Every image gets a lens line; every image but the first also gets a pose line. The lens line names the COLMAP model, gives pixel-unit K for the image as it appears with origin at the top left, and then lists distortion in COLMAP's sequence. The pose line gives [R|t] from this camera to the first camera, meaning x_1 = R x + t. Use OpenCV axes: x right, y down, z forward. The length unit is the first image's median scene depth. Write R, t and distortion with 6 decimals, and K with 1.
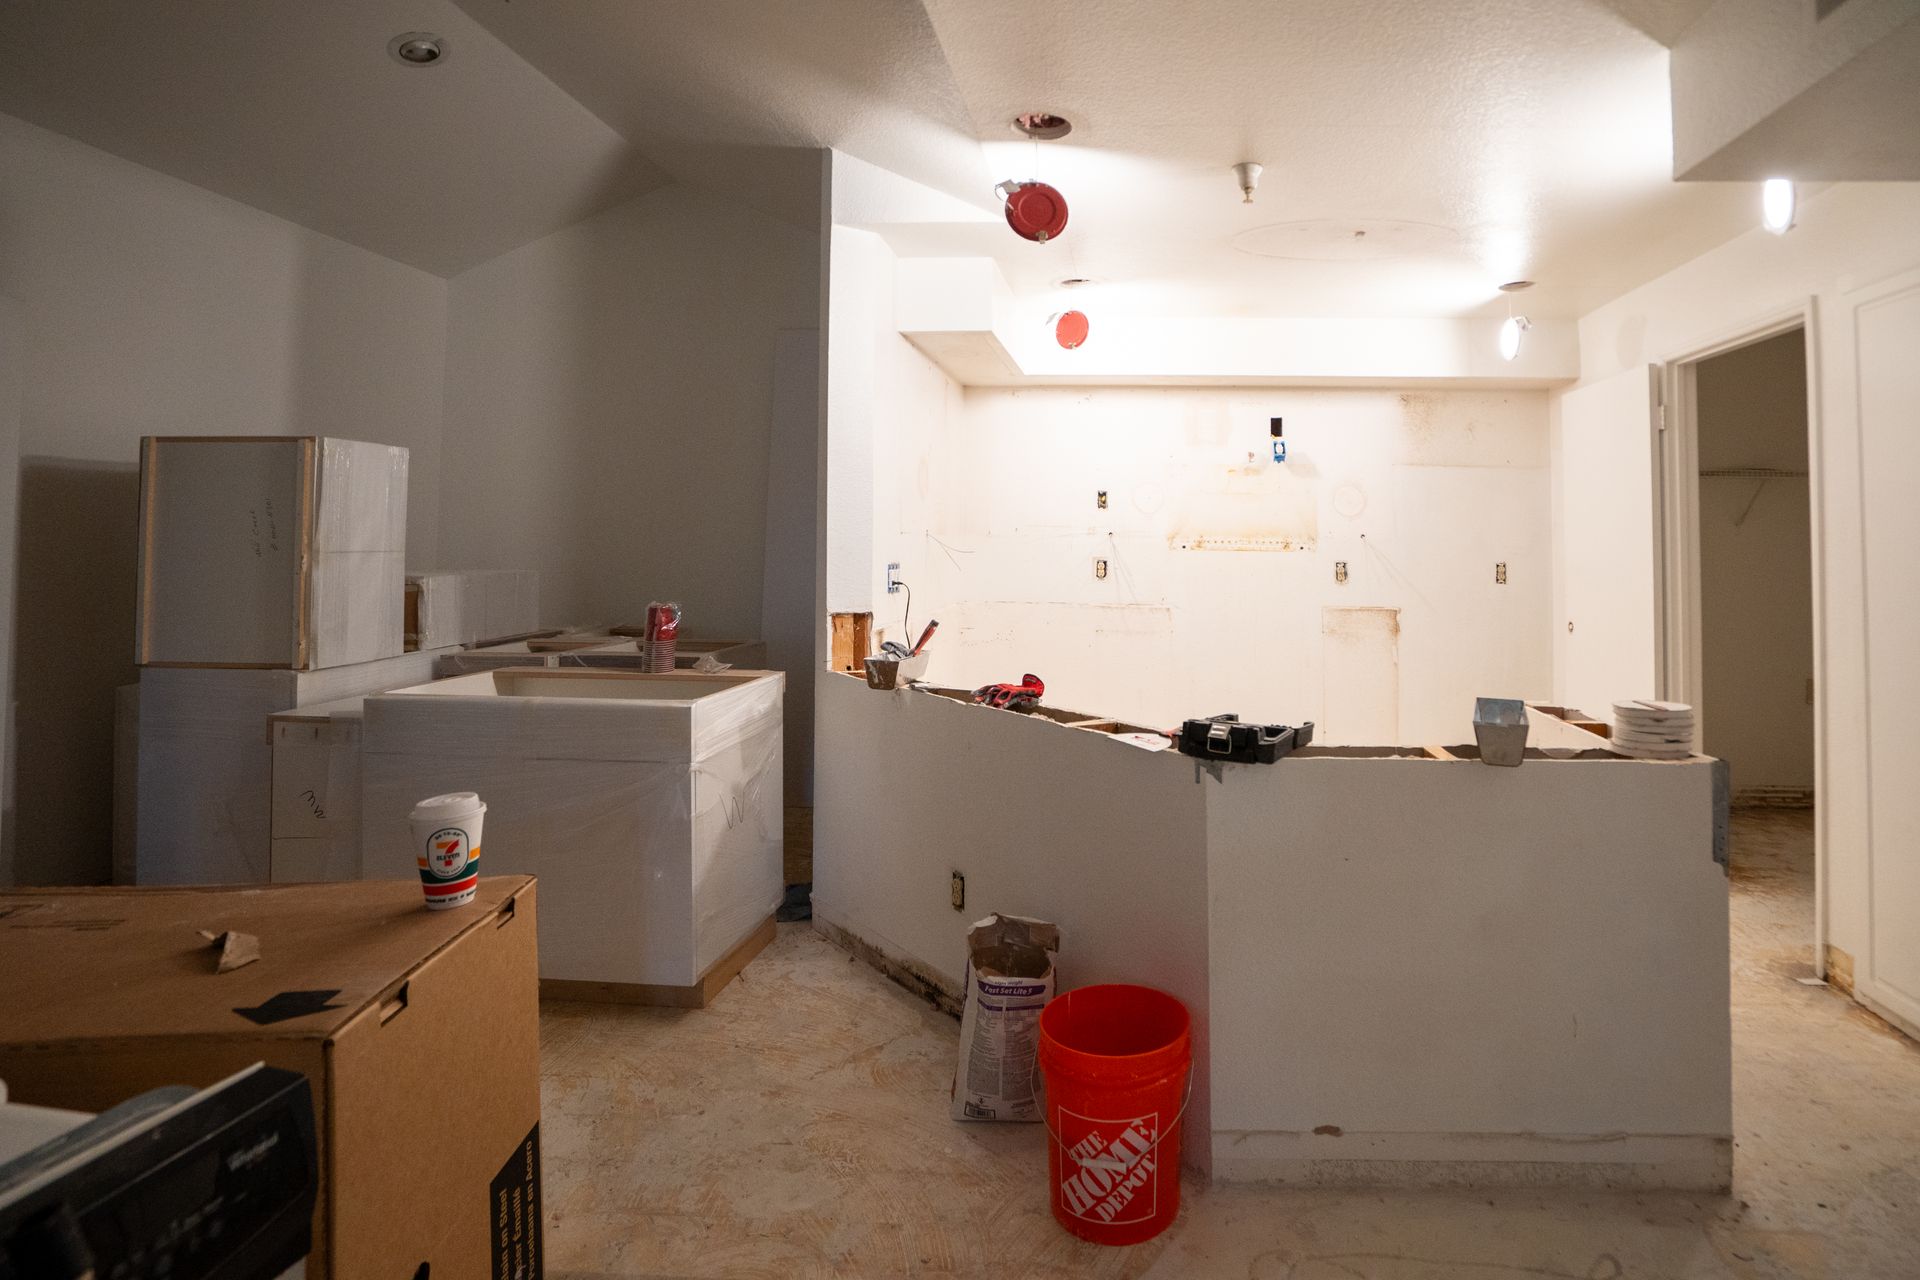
lens RADIAL K [[965.5, 0, 960.0], [0, 965.5, 640.0], [0, 0, 1]] dist [-0.054280, 0.023077]
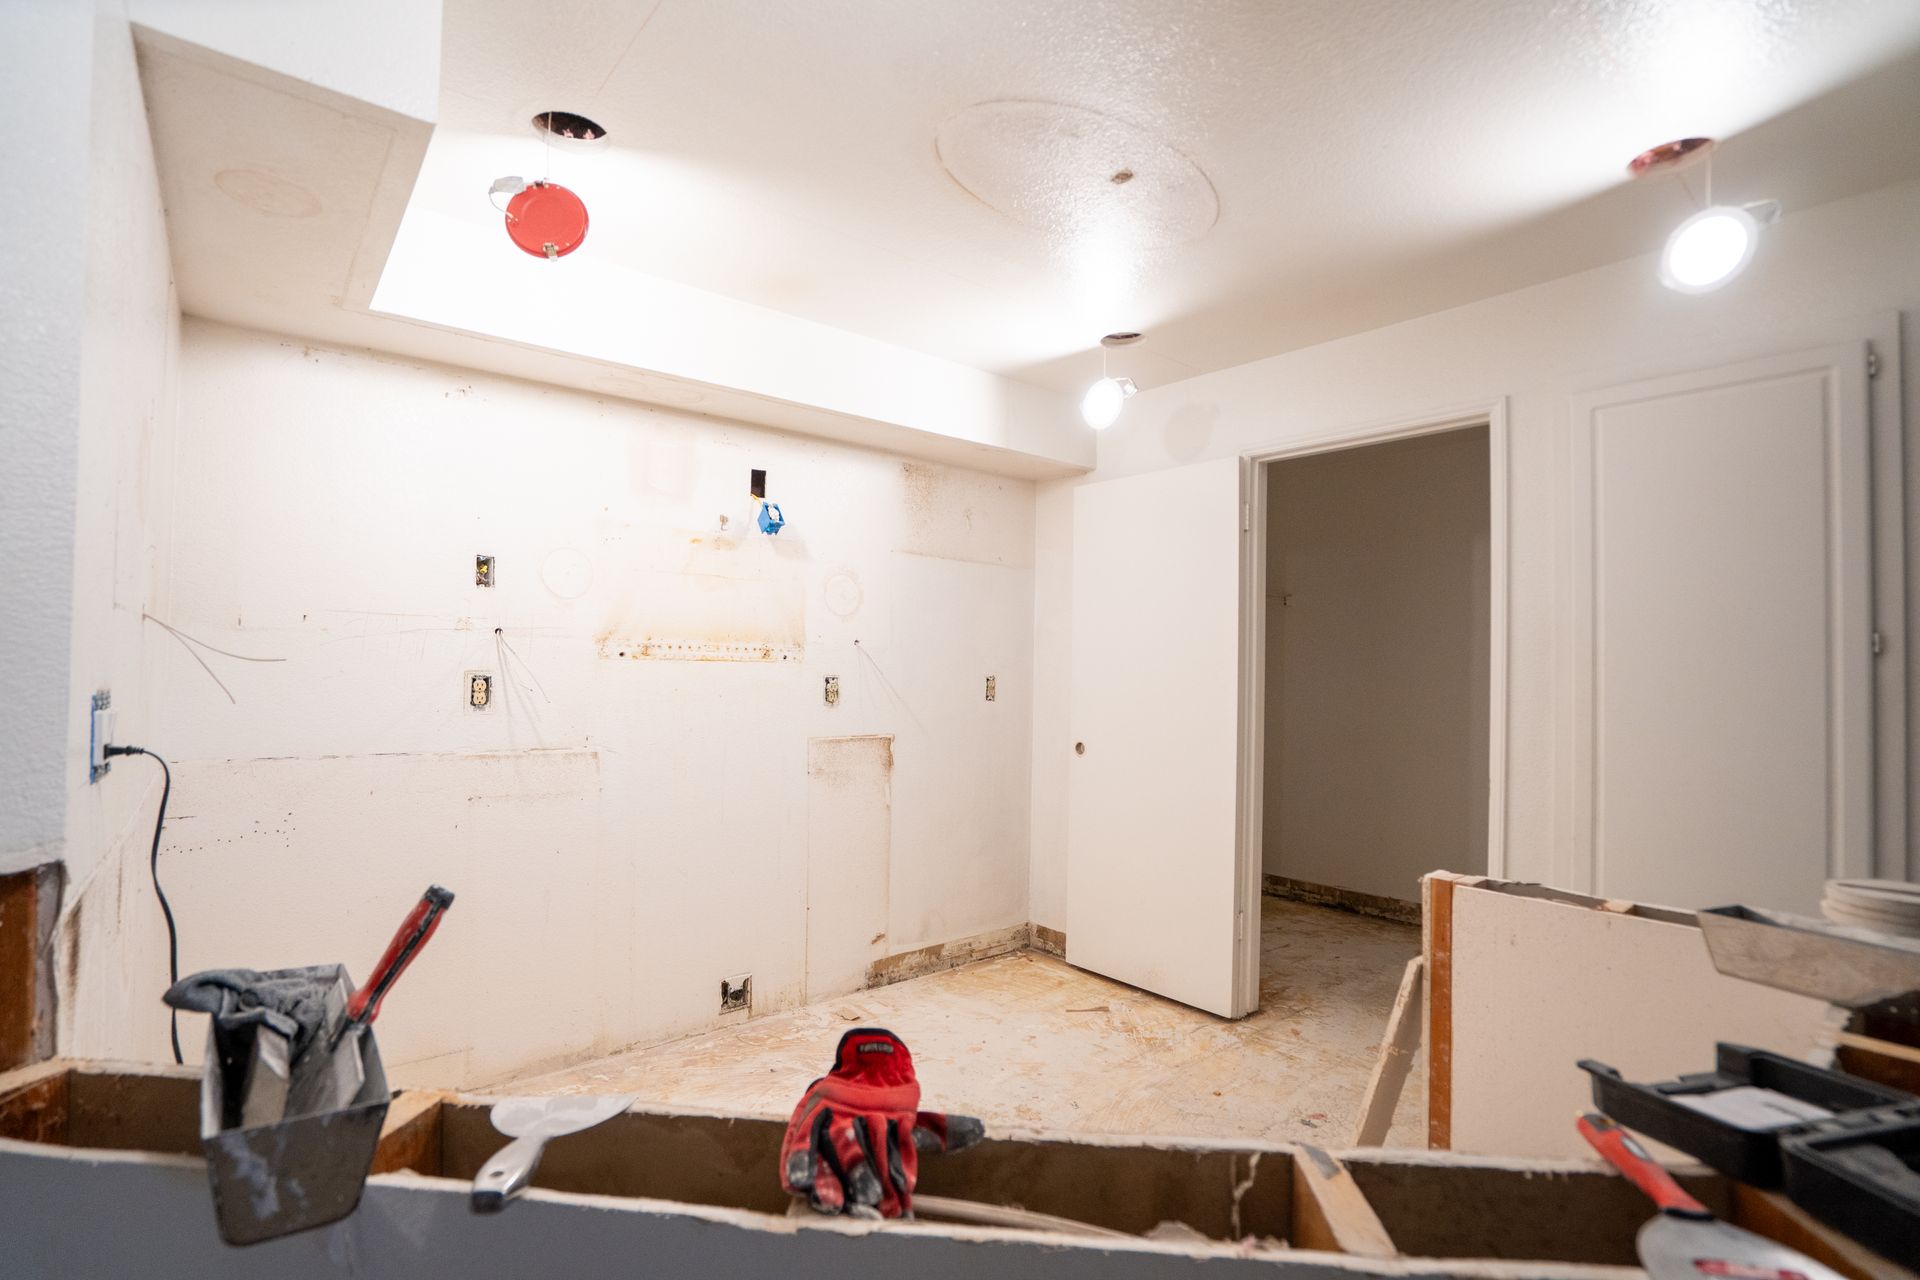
lens RADIAL K [[957.2, 0, 955.4], [0, 957.2, 677.9], [0, 0, 1]] dist [-0.063713, 0.029949]
pose [[0.669196, -0.005163, 0.743068, -0.087874], [0.060435, 0.997041, -0.047499, -0.040575], [-0.740625, 0.076694, 0.667528, 0.446128]]
